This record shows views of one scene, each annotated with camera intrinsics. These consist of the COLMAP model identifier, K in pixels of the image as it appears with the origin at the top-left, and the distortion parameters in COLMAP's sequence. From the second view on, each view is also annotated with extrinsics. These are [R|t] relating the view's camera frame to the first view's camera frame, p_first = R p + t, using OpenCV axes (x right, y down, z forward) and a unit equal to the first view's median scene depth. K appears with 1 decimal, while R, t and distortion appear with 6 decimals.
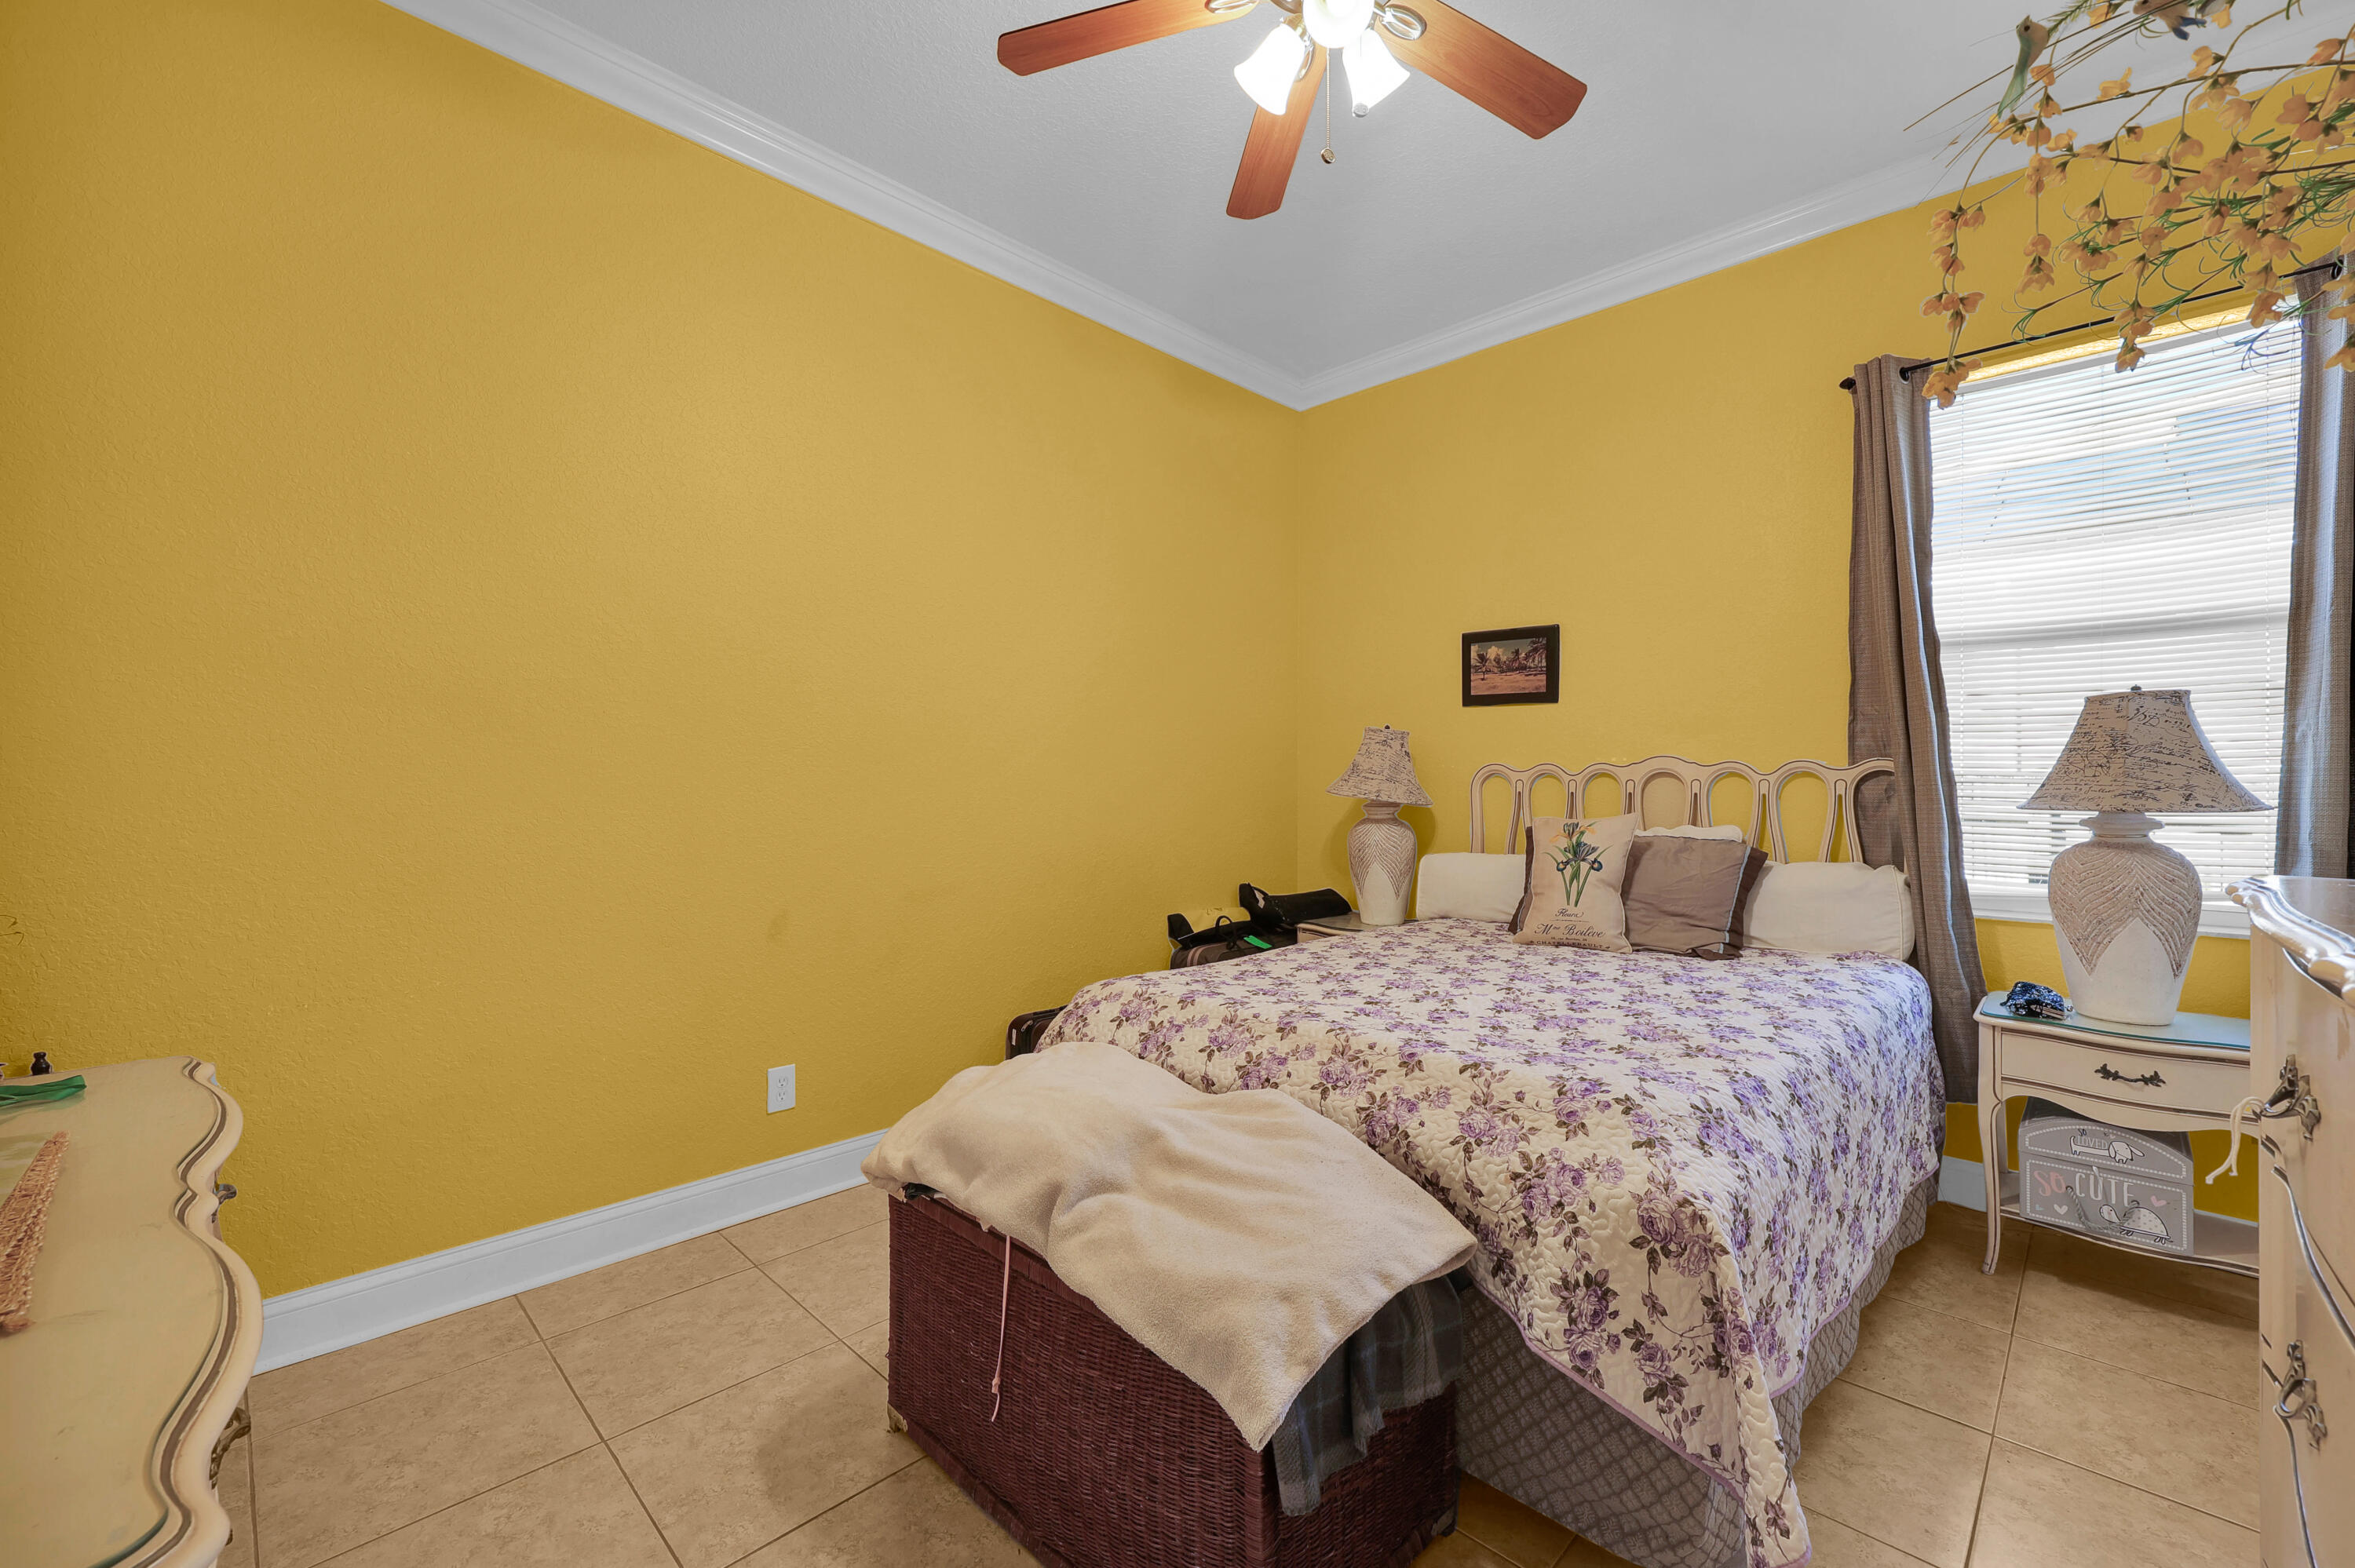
lens RADIAL K [[946.4, 0, 1179.9], [0, 946.4, 797.3], [0, 0, 1]] dist [-0.001576, -0.000161]
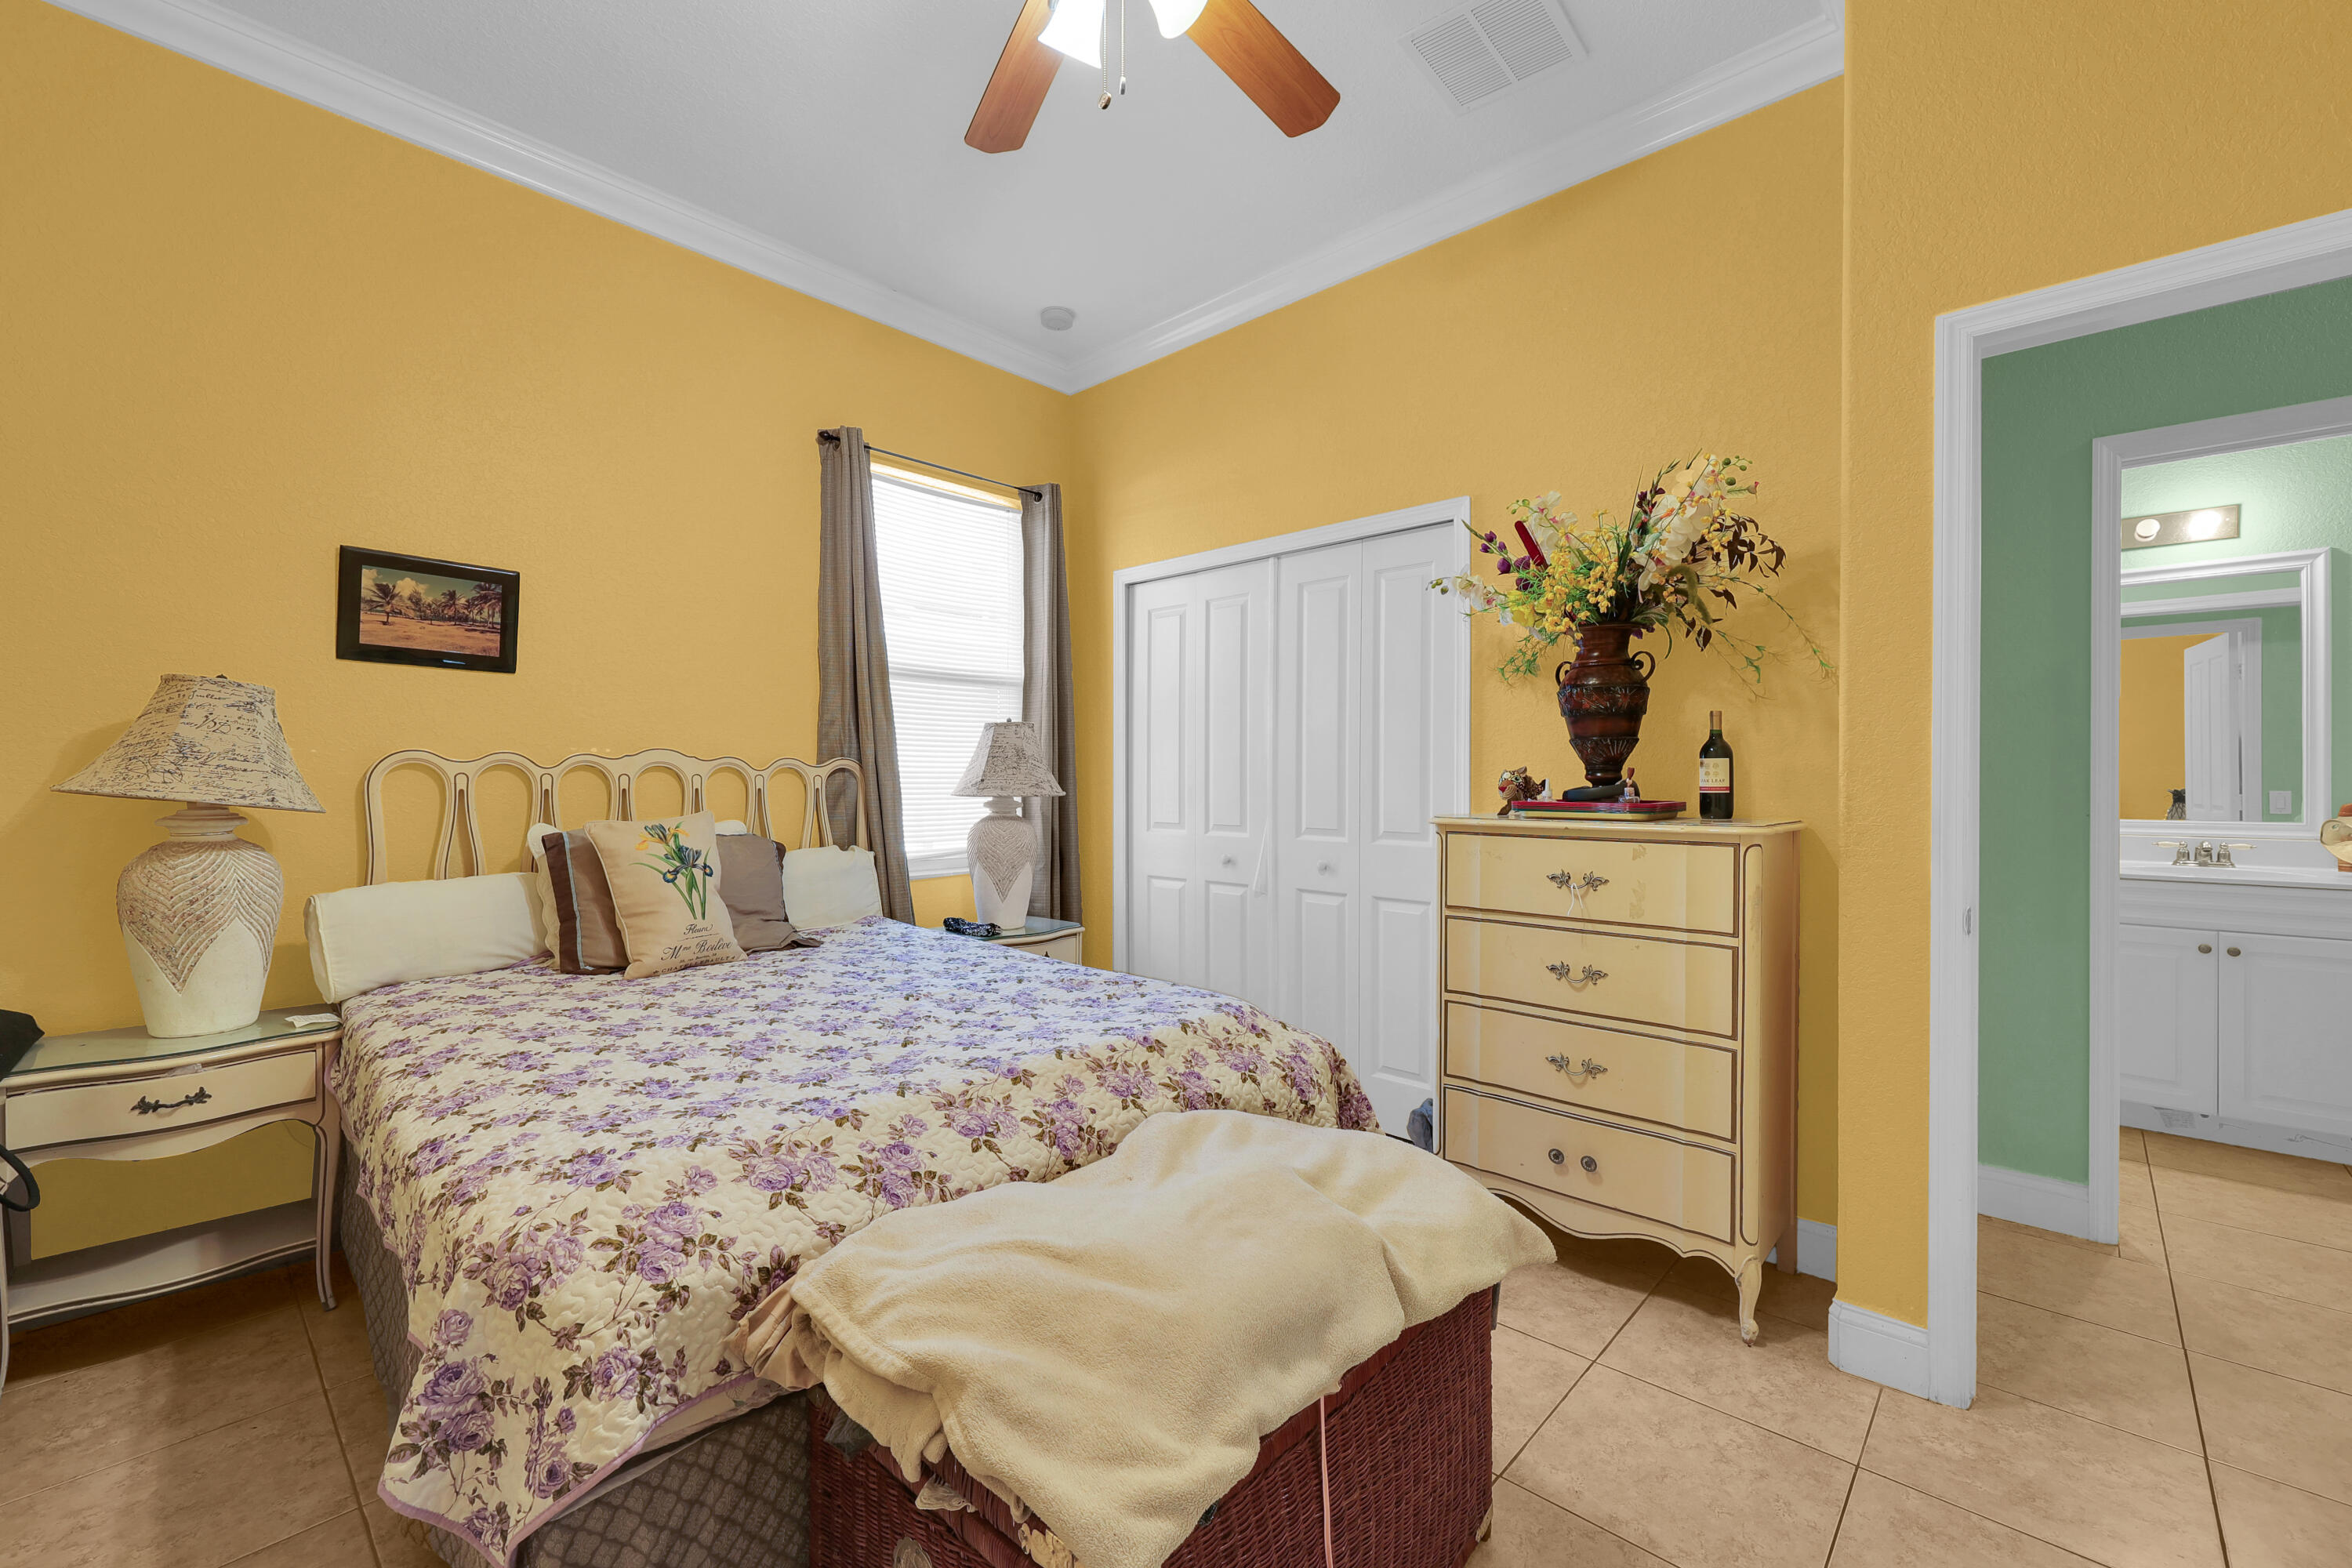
lens RADIAL K [[945.4, 0, 1192.0], [0, 945.4, 775.3], [0, 0, 1]] dist [-0.001576, -0.000161]
pose [[-0.020288, 0.011719, 0.999725, -0.442408], [0.020179, 0.999732, -0.011310, 0.002290], [-0.999591, 0.019944, -0.020519, 0.552914]]
